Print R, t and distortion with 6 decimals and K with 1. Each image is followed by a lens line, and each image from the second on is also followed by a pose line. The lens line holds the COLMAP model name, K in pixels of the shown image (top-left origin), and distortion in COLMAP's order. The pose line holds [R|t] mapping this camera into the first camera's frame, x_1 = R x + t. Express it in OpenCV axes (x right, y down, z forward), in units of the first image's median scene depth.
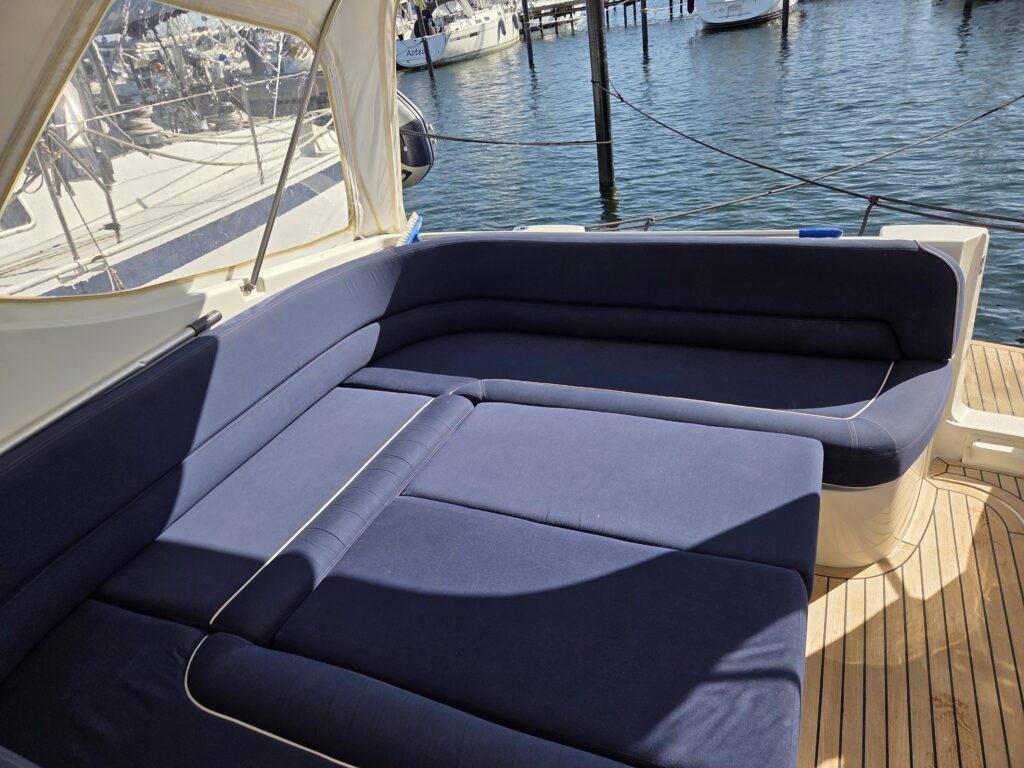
lens RADIAL K [[684.6, 0, 516.0], [0, 684.6, 382.2], [0, 0, 1]] dist [0.062667, -0.044759]
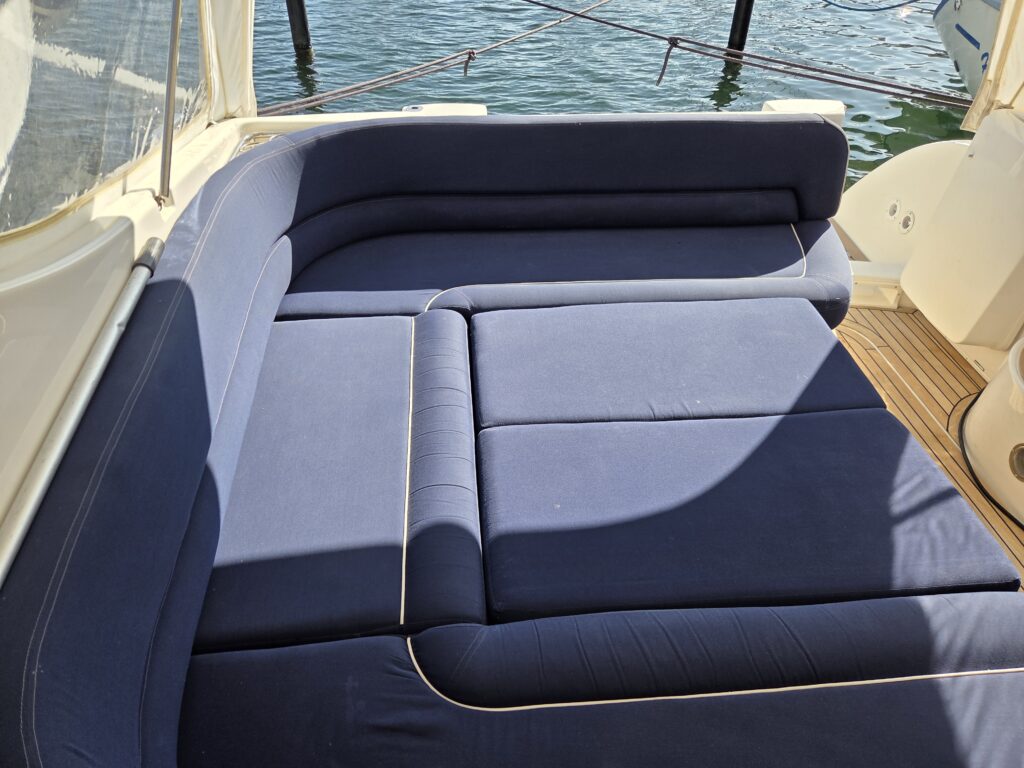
lens RADIAL K [[689.1, 0, 507.8], [0, 689.1, 389.8], [0, 0, 1]] dist [0.057937, -0.040871]
pose [[0.865236, -0.202750, 0.458540, -0.359350], [0.122590, 0.972377, 0.198631, -0.038403], [-0.486147, -0.115651, 0.866191, 0.142670]]
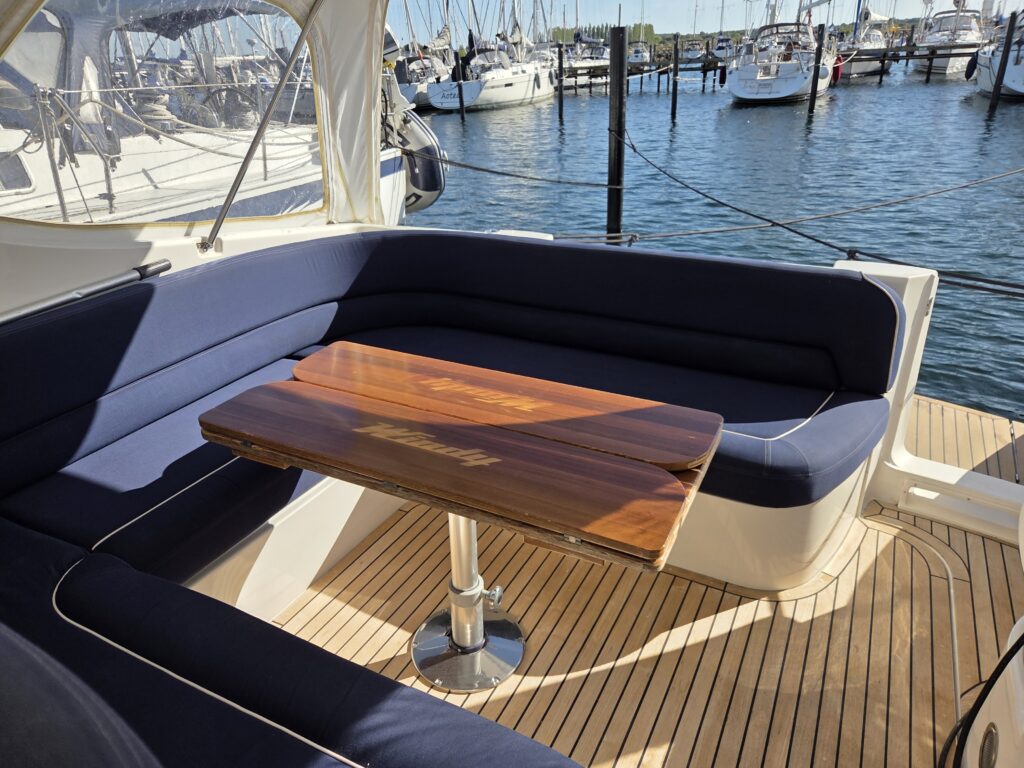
lens RADIAL K [[689.1, 0, 507.8], [0, 689.1, 389.8], [0, 0, 1]] dist [0.057937, -0.040871]
pose [[0.992757, 0.119116, -0.015660, 0.075089], [-0.119837, 0.991060, -0.058647, 0.064088], [0.008534, 0.060099, 0.998156, -0.002057]]
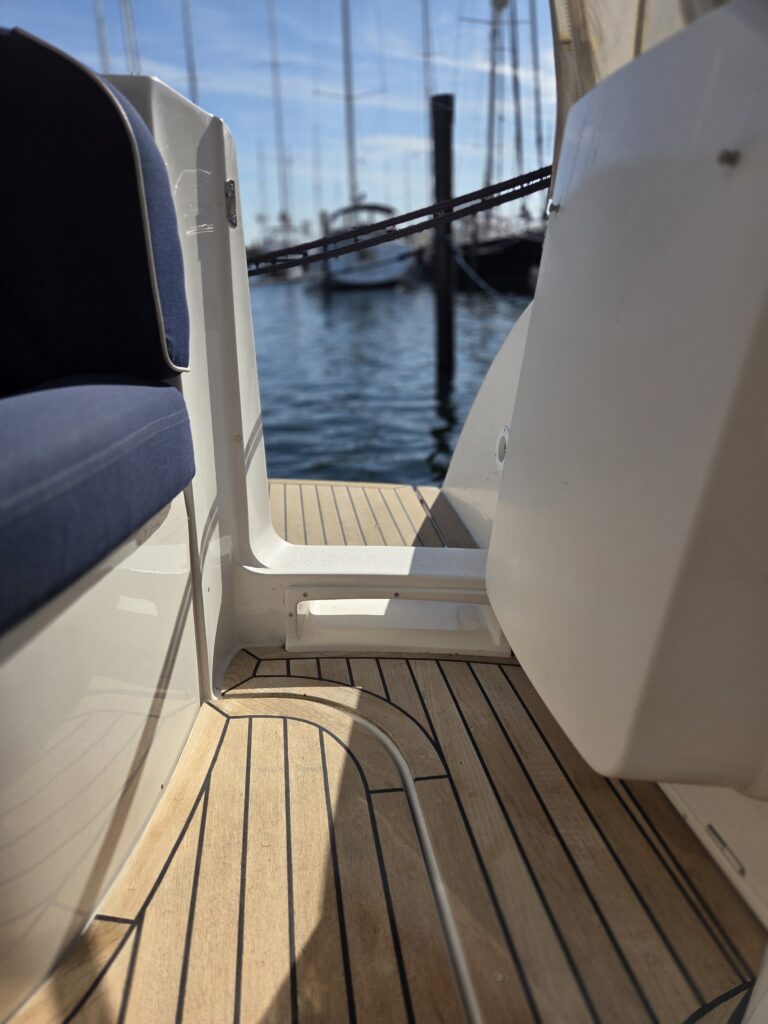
lens RADIAL K [[684.6, 0, 384.0], [0, 684.6, 512.0], [0, 0, 1]] dist [0.062667, -0.044759]
pose [[0.830842, -0.052359, 0.554040, 0.377299], [0.164709, 0.974096, -0.154944, 0.091575], [-0.531575, 0.219990, 0.817944, 0.480030]]
